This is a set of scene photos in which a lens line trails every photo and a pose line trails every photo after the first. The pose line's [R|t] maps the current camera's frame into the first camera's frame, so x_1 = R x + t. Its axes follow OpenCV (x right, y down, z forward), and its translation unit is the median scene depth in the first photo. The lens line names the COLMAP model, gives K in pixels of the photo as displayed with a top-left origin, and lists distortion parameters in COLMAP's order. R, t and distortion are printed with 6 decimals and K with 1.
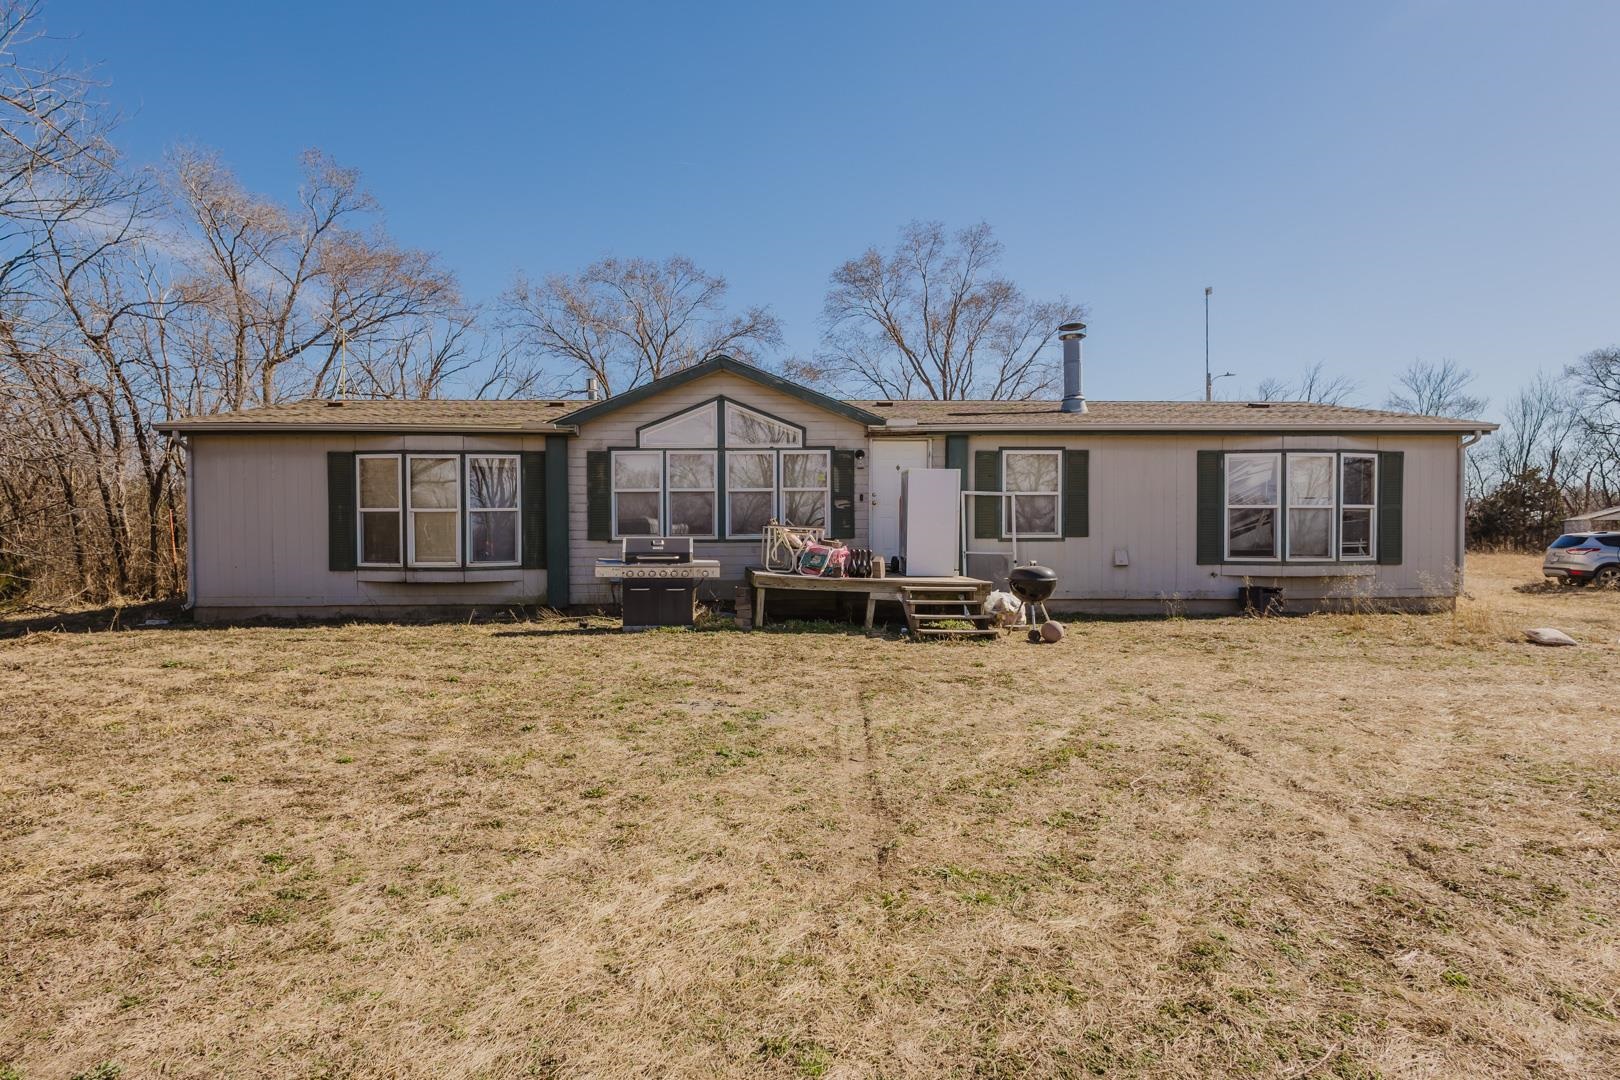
lens RADIAL K [[746.7, 0, 816.6], [0, 746.7, 543.0], [0, 0, 1]] dist [-0.002890, -0.000327]
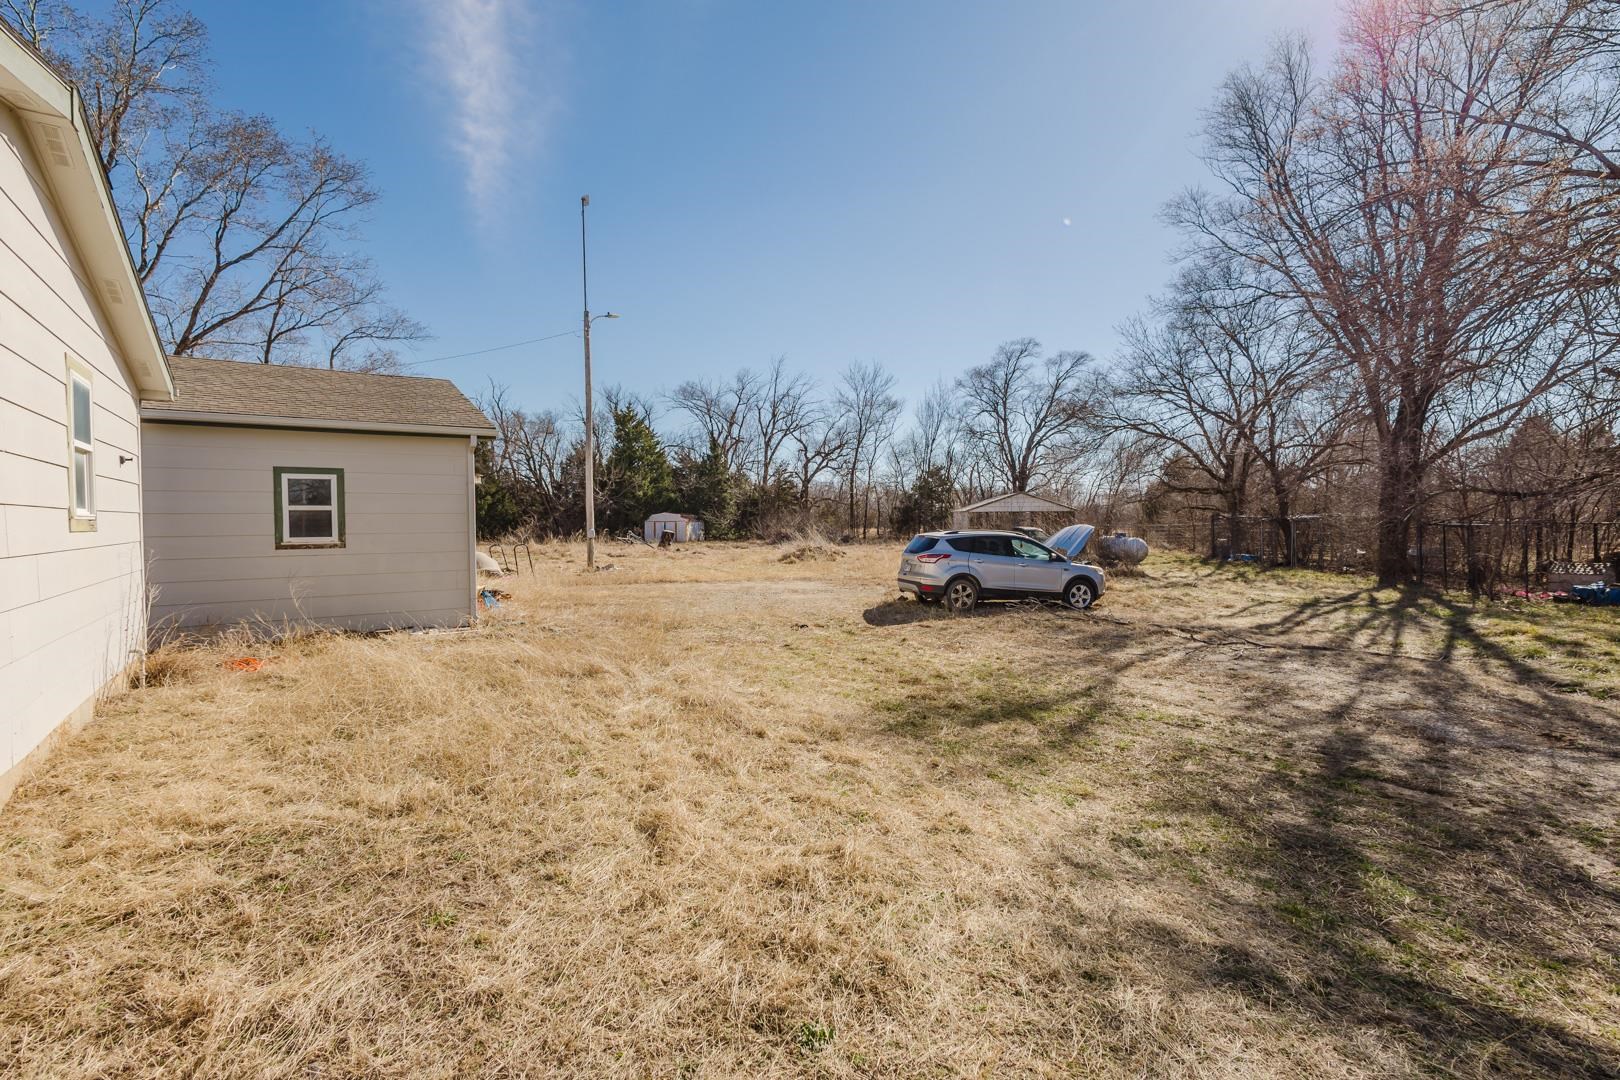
lens RADIAL K [[746.7, 0, 806.3], [0, 746.7, 535.7], [0, 0, 1]] dist [-0.002890, -0.000327]
pose [[0.838595, -0.013754, 0.544582, 0.355524], [0.009797, 0.999900, 0.010168, -0.013005], [-0.544668, -0.003191, 0.838646, 0.307256]]
